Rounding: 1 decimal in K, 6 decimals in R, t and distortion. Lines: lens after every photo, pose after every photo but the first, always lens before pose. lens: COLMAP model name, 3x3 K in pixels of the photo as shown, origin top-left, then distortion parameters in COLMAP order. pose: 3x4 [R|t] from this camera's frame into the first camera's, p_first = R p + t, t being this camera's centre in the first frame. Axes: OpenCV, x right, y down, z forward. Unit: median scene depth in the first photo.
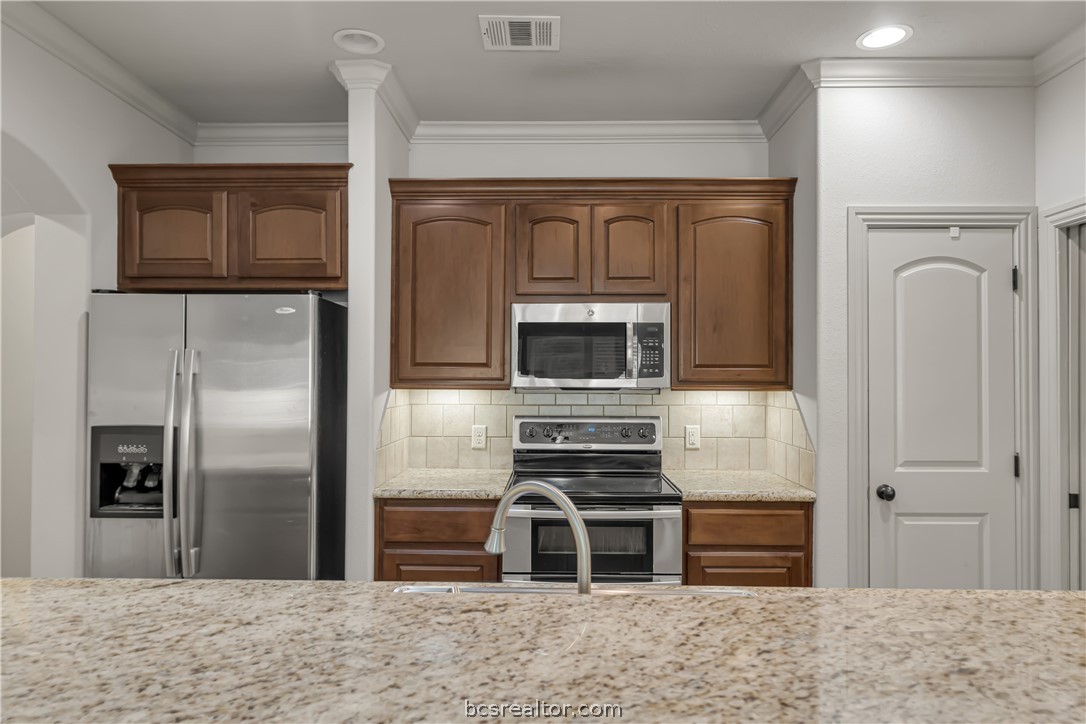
lens RADIAL K [[707.3, 0, 505.8], [0, 707.3, 367.3], [0, 0, 1]] dist [-0.002942, -0.000803]
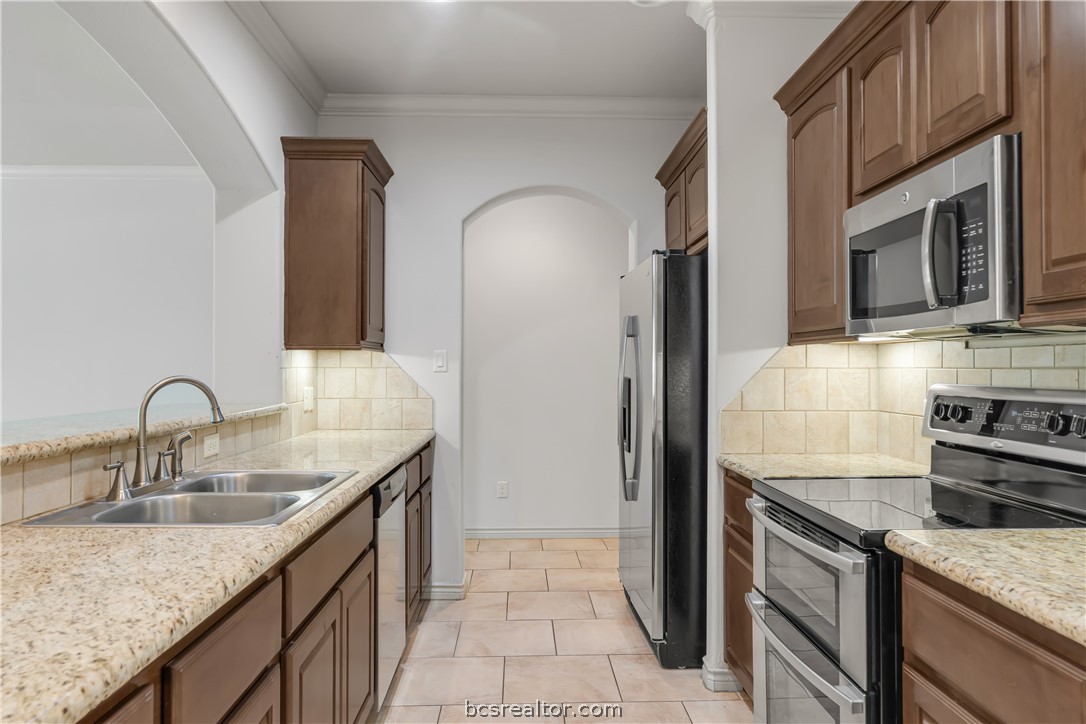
lens RADIAL K [[730.6, 0, 532.0], [0, 730.6, 366.1], [0, 0, 1]] dist [-0.000270, 0.003435]
pose [[0.033289, -0.006784, -0.999423, 0.689732], [0.010208, 0.999927, -0.006447, 0.057882], [0.999394, -0.009987, 0.033356, 0.681533]]
